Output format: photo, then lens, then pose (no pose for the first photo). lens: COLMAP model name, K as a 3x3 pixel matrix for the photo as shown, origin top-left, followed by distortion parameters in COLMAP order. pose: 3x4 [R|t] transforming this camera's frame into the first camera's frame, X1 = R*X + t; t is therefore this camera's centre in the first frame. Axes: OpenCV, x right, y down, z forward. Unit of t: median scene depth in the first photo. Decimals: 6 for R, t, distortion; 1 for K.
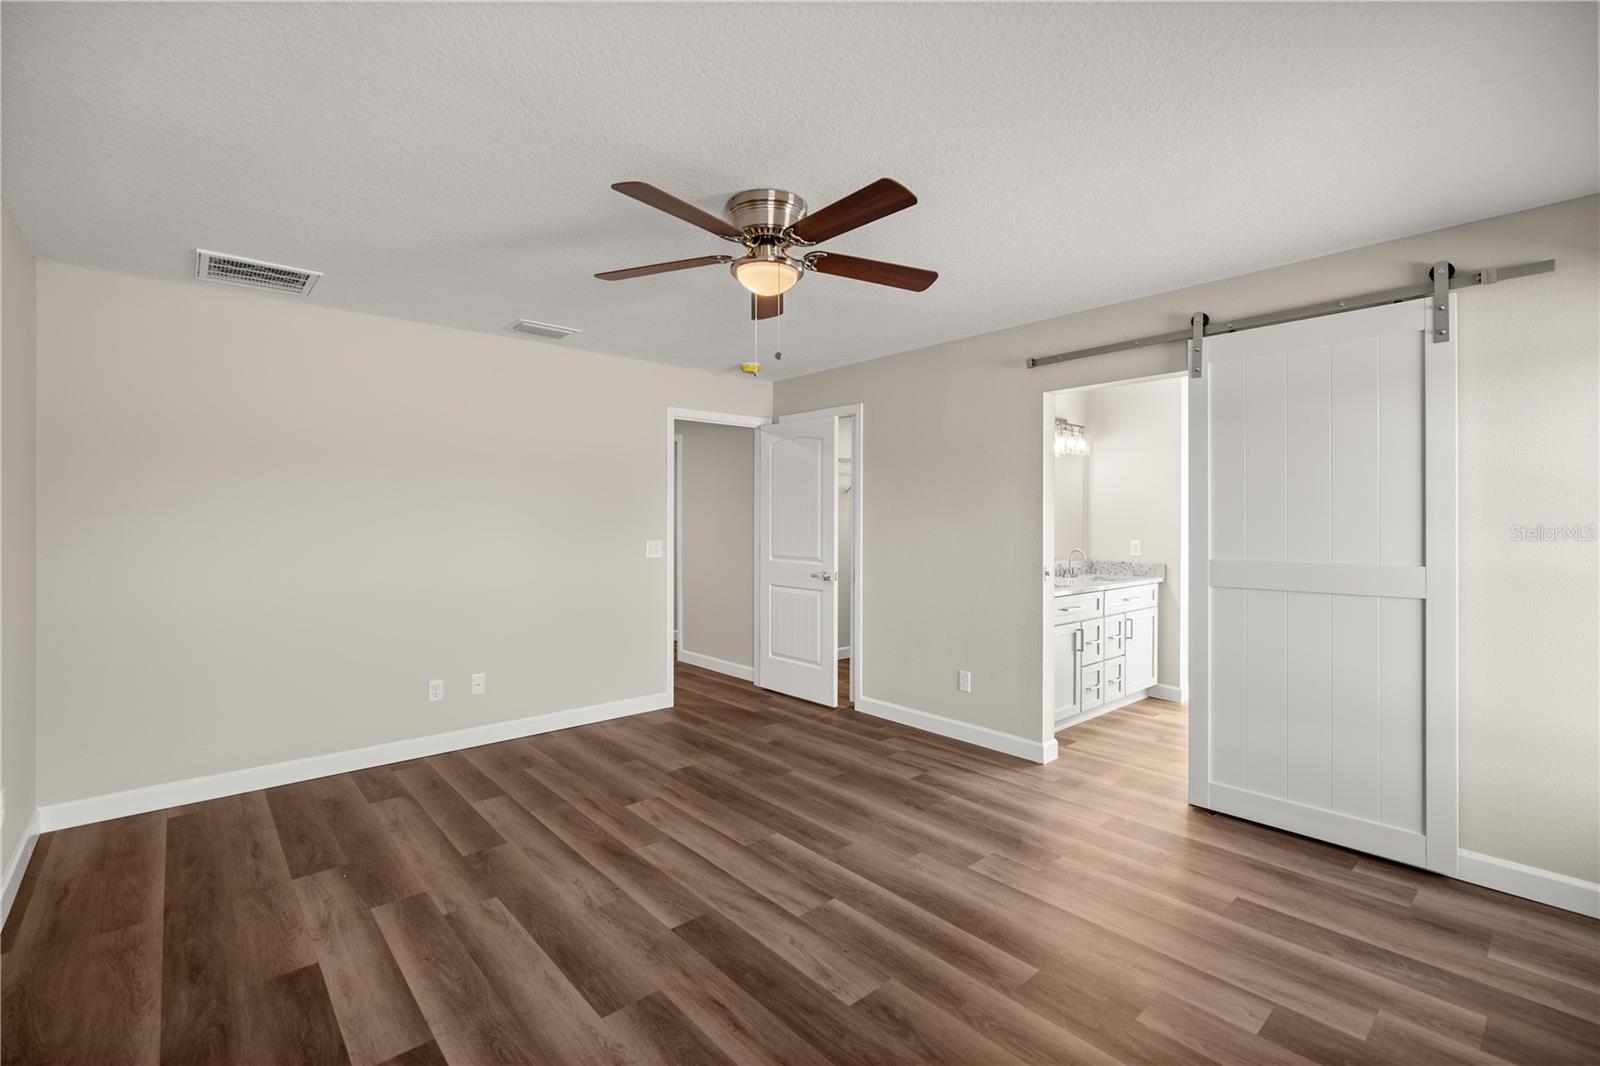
lens RADIAL K [[721.3, 0, 796.2], [0, 721.3, 530.6], [0, 0, 1]] dist [-0.007401, 0.000918]
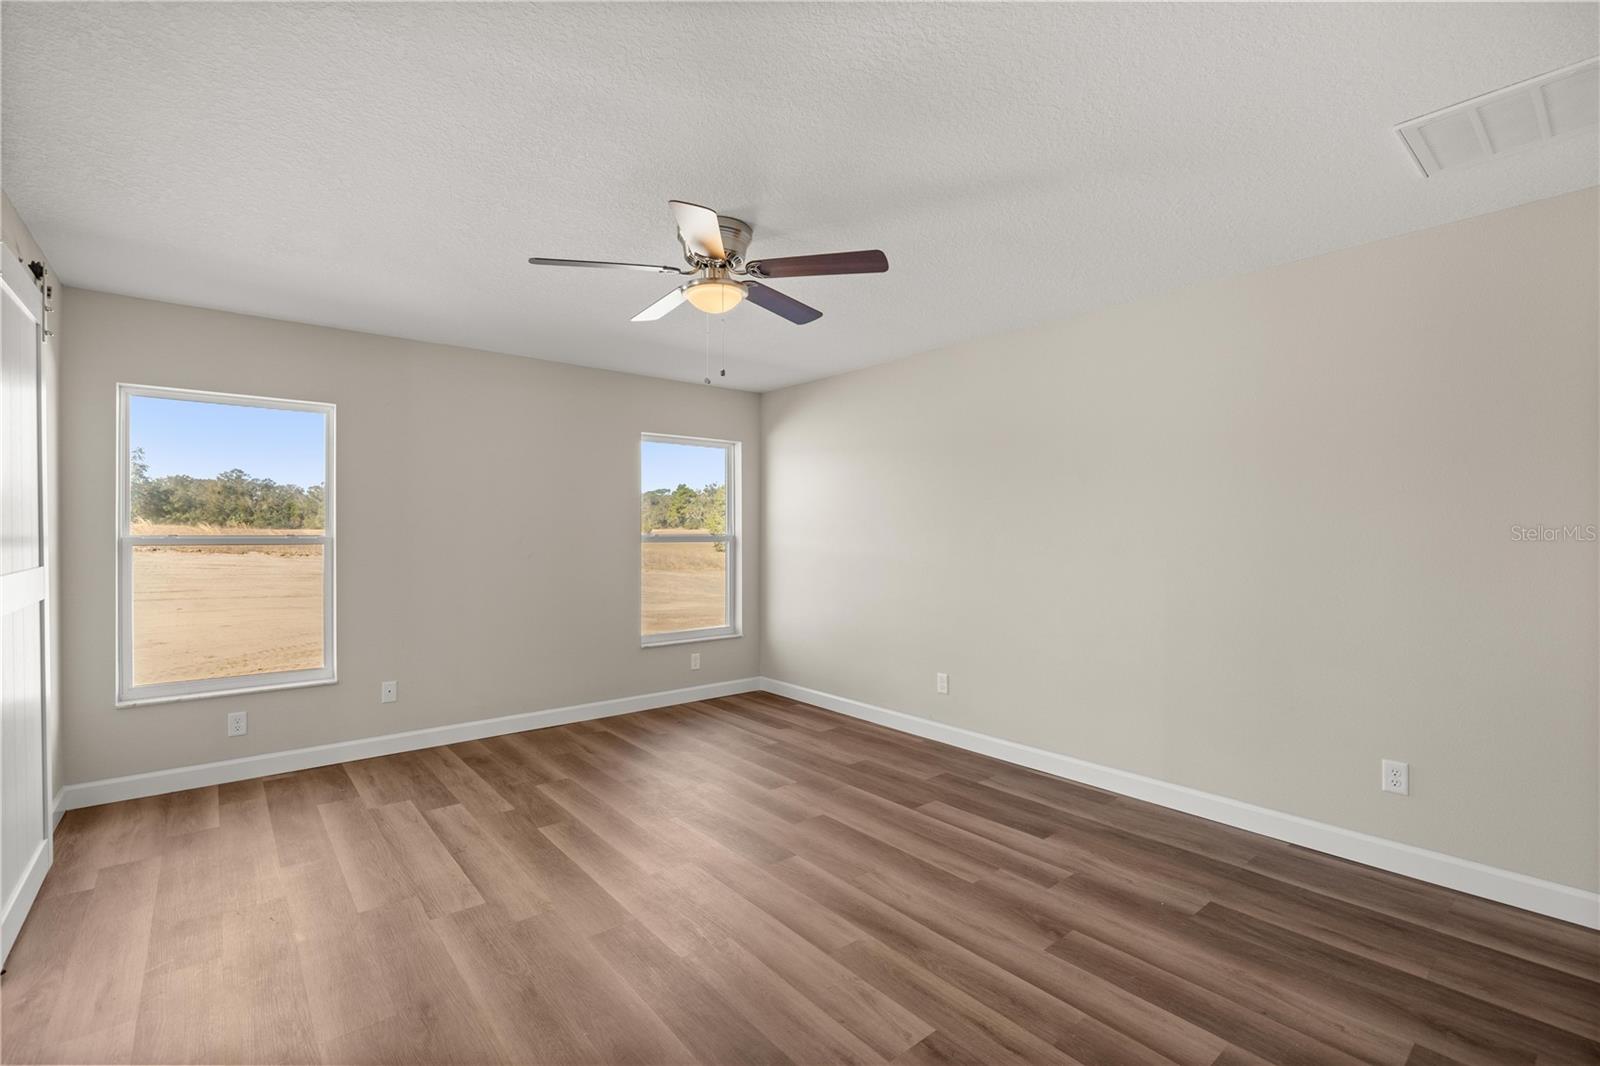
lens RADIAL K [[721.3, 0, 802.4], [0, 721.3, 531.7], [0, 0, 1]] dist [-0.007401, 0.000918]
pose [[-0.999818, -0.002886, 0.018863, -0.151068], [-0.002581, 0.999865, 0.016214, -0.013139], [-0.018907, 0.016163, -0.999691, 1.634205]]
